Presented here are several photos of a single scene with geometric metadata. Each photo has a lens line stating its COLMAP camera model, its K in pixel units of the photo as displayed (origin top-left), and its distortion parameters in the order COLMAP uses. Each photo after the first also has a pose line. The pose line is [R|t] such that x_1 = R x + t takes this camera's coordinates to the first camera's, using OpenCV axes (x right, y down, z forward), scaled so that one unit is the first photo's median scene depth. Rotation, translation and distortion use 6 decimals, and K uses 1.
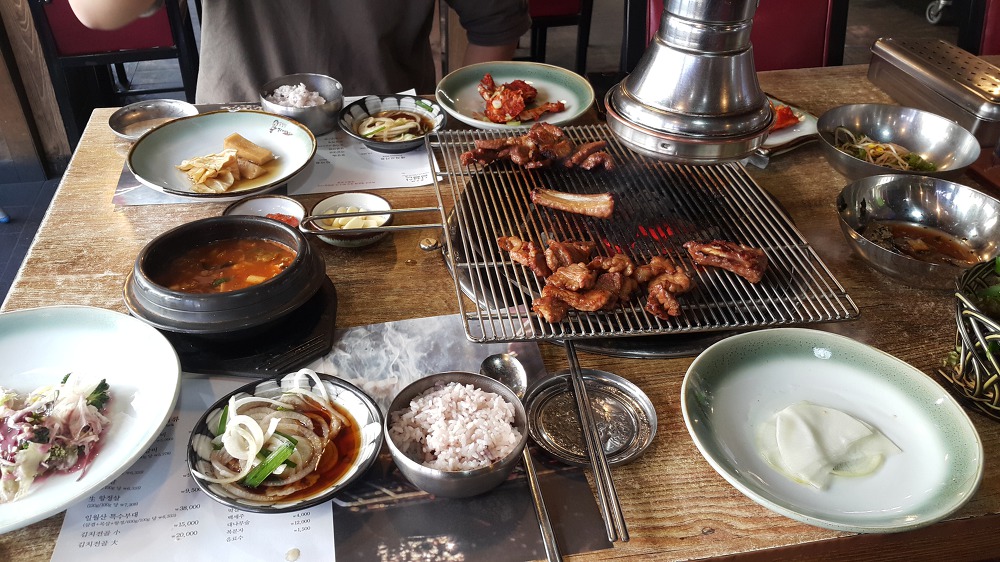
lens RADIAL K [[884.4, 0, 500.0], [0, 884.4, 281.0], [0, 0, 1]] dist [-0.003996, -0.011242]
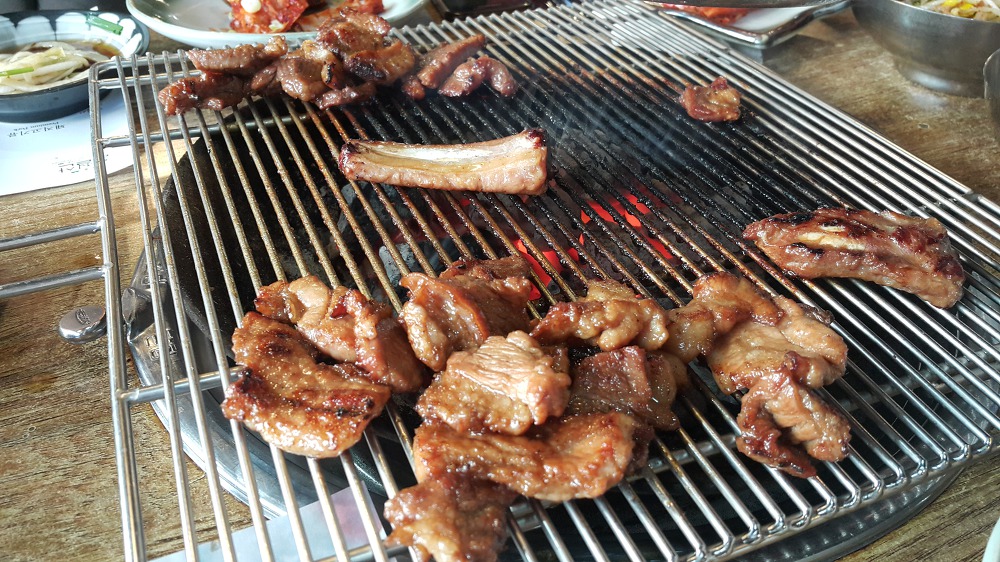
lens RADIAL K [[884.4, 0, 500.0], [0, 884.4, 281.0], [0, 0, 1]] dist [-0.003996, -0.011242]
pose [[0.972147, -0.148928, 0.180974, 0.026759], [0.146967, 0.988844, 0.024272, -0.044706], [-0.182570, 0.003002, 0.983188, 0.625019]]
